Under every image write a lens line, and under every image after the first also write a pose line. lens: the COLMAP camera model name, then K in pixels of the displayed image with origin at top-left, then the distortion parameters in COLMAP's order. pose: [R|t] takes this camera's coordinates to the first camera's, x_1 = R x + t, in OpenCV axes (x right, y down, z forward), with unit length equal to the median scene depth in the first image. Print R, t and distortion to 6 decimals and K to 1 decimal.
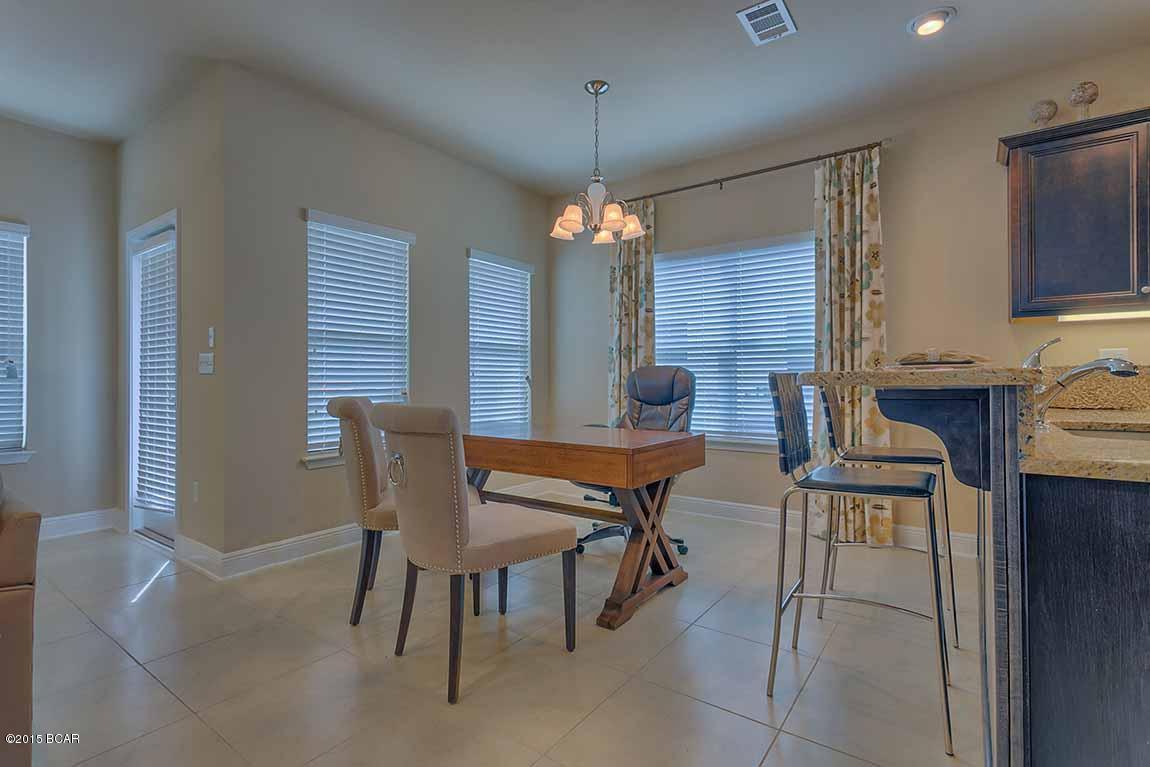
lens RADIAL K [[545.3, 0, 573.7], [0, 545.3, 378.7], [0, 0, 1]] dist [-0.001427, 0.005011]
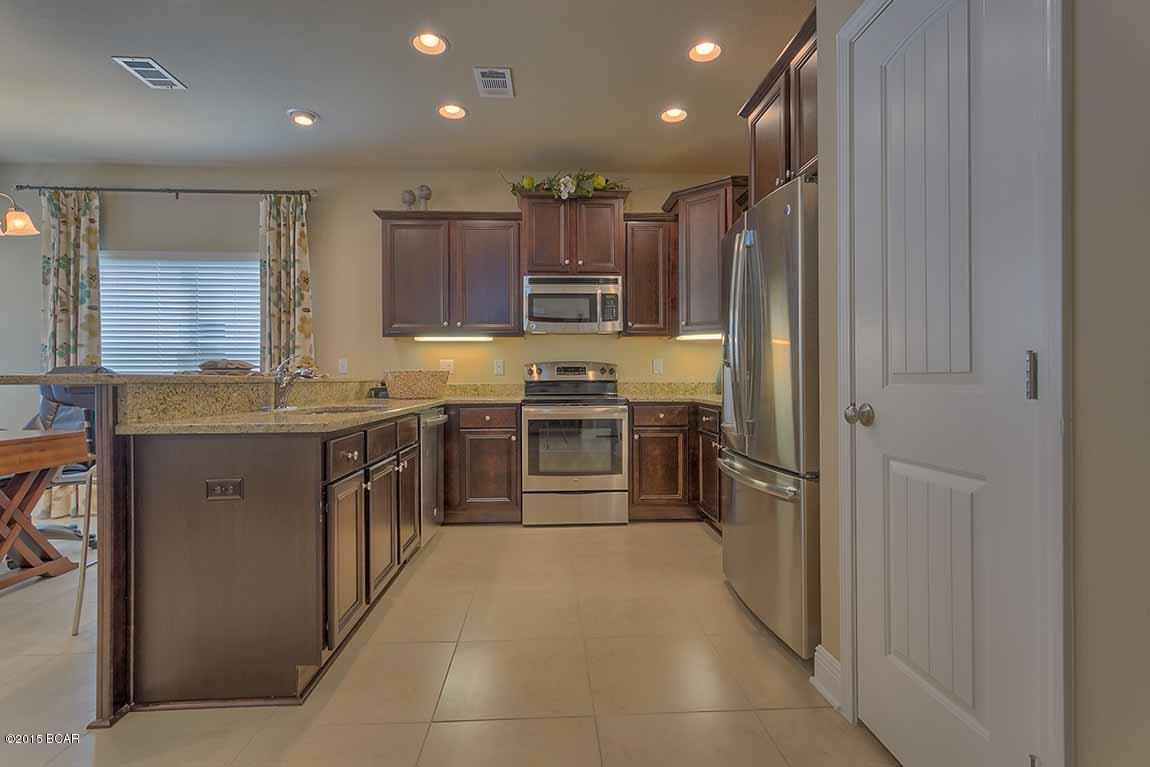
lens RADIAL K [[545.3, 0, 573.7], [0, 545.3, 378.7], [0, 0, 1]] dist [-0.001427, 0.005011]
pose [[0.777271, -0.000293, 0.629166, 0.233275], [-0.000478, 0.999999, 0.001056, -0.002056], [-0.629166, -0.001122, 0.777270, -0.347814]]
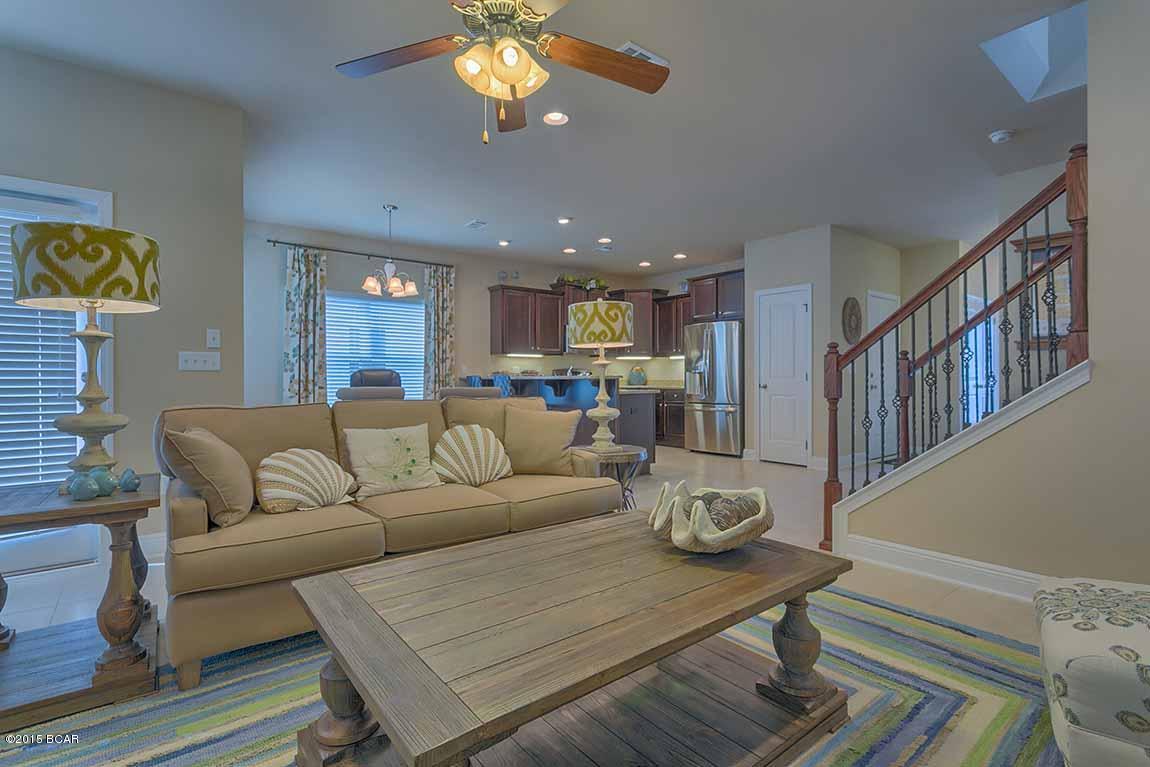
lens RADIAL K [[542.2, 0, 568.5], [0, 542.2, 380.9], [0, 0, 1]] dist [-0.003451, -0.000119]
pose [[0.276694, -0.002138, 0.960956, -1.280191], [-0.002011, 0.999994, 0.002804, 0.007116], [-0.960956, -0.002708, 0.276688, -0.015781]]
